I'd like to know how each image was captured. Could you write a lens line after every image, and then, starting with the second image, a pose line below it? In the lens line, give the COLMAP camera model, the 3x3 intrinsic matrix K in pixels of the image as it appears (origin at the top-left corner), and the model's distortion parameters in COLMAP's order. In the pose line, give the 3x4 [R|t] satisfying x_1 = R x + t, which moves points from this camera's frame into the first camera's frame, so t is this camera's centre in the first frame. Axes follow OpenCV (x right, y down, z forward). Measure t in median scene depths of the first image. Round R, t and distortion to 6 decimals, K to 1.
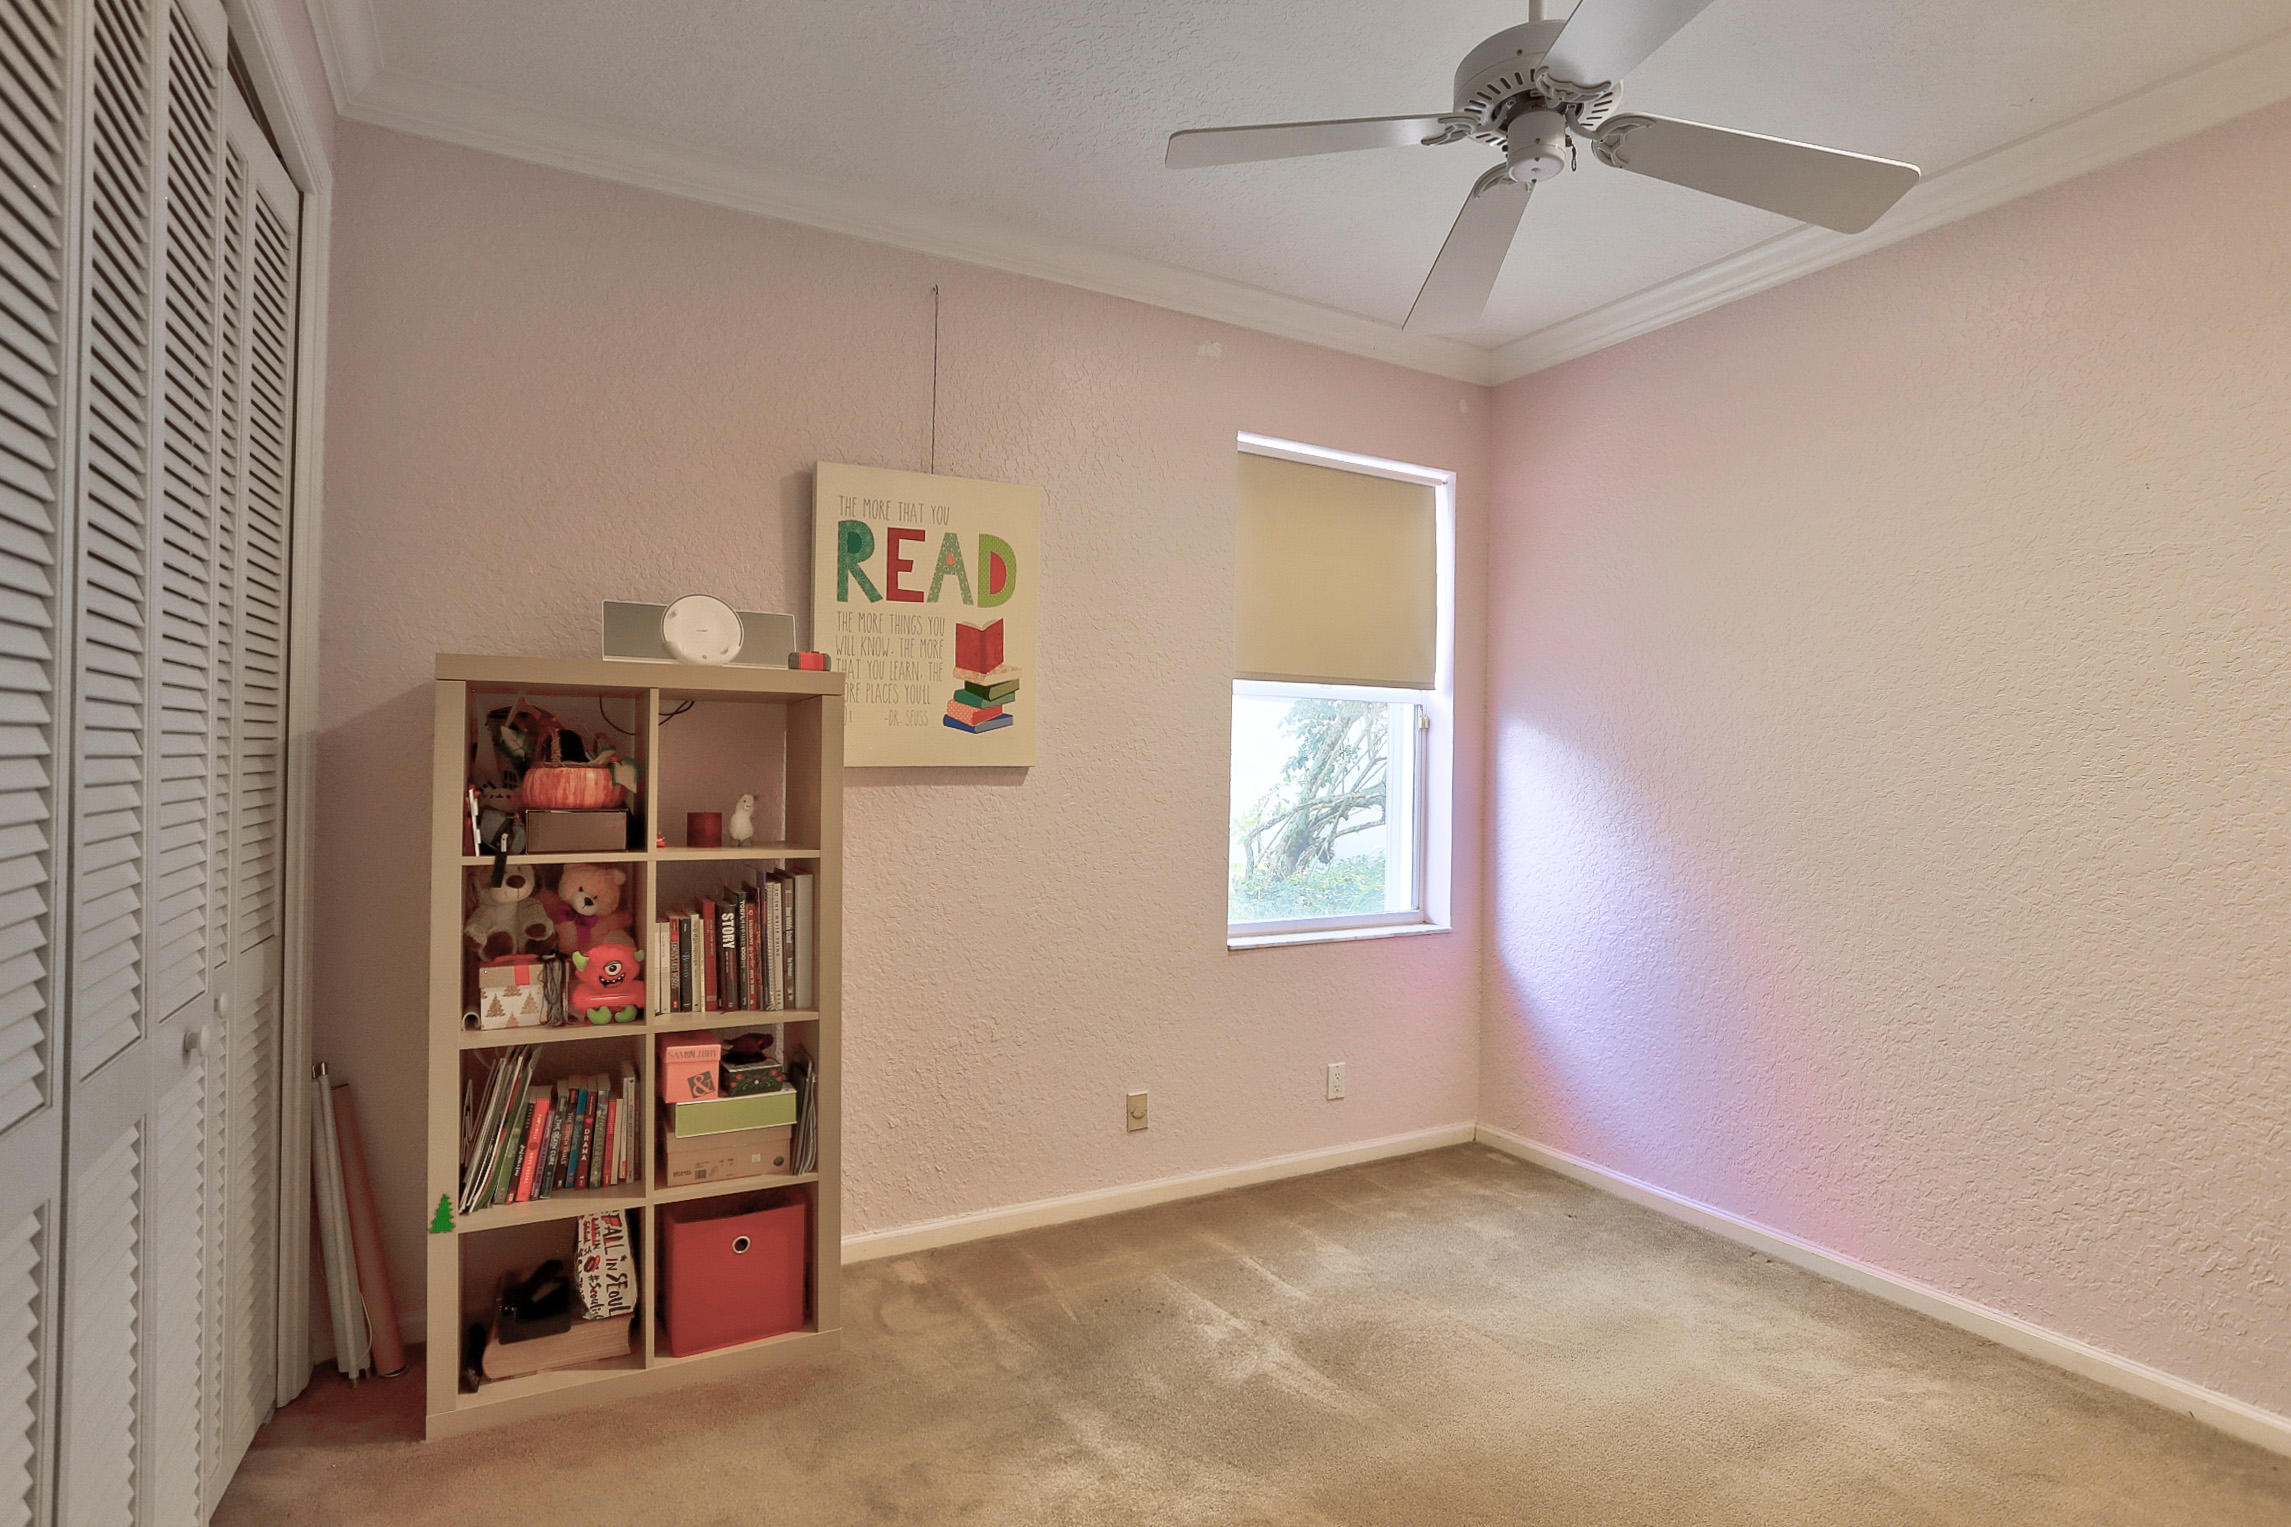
lens RADIAL K [[1204.5, 0, 1145.5], [0, 1204.5, 763.5], [0, 0, 1]] dist [-0.023235, 0.002683]
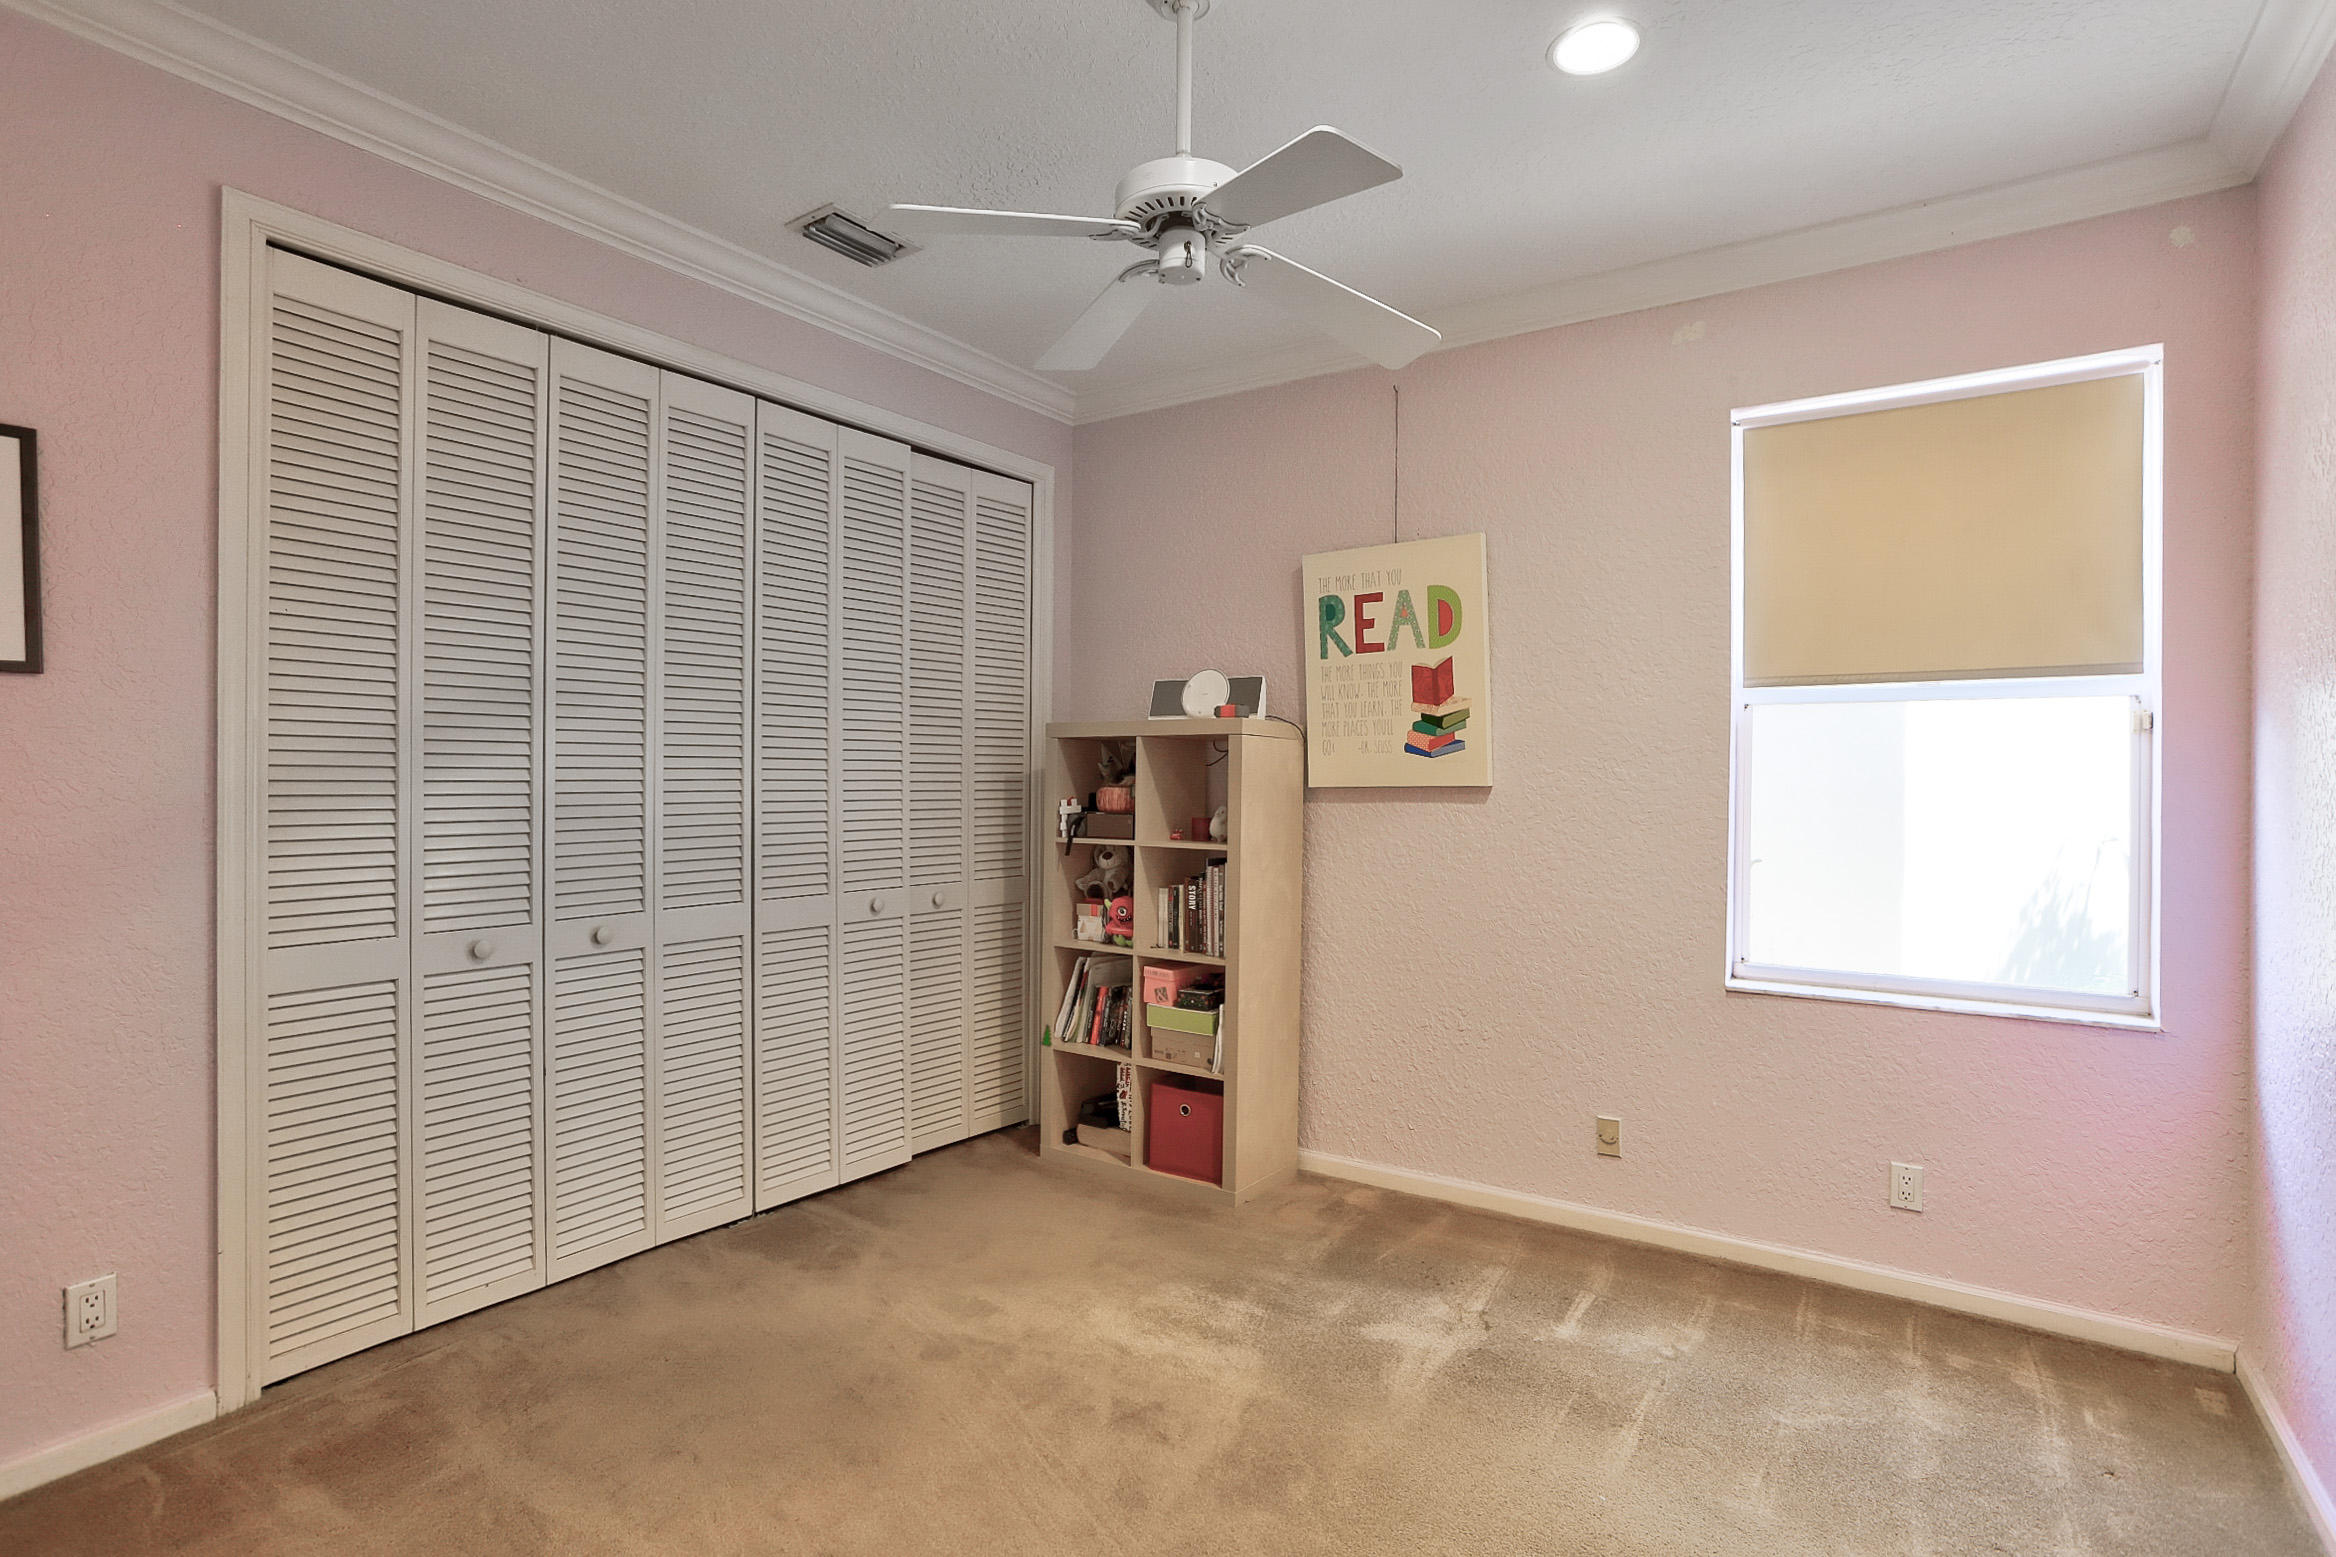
lens RADIAL K [[1228.2, 0, 1168.0], [0, 1228.2, 778.5], [0, 0, 1]] dist [-0.023235, 0.002683]
pose [[0.419947, -0.009895, -0.907495, 0.857547], [0.000418, 0.999943, -0.010709, 0.007615], [0.907549, 0.004118, 0.419927, 0.287164]]
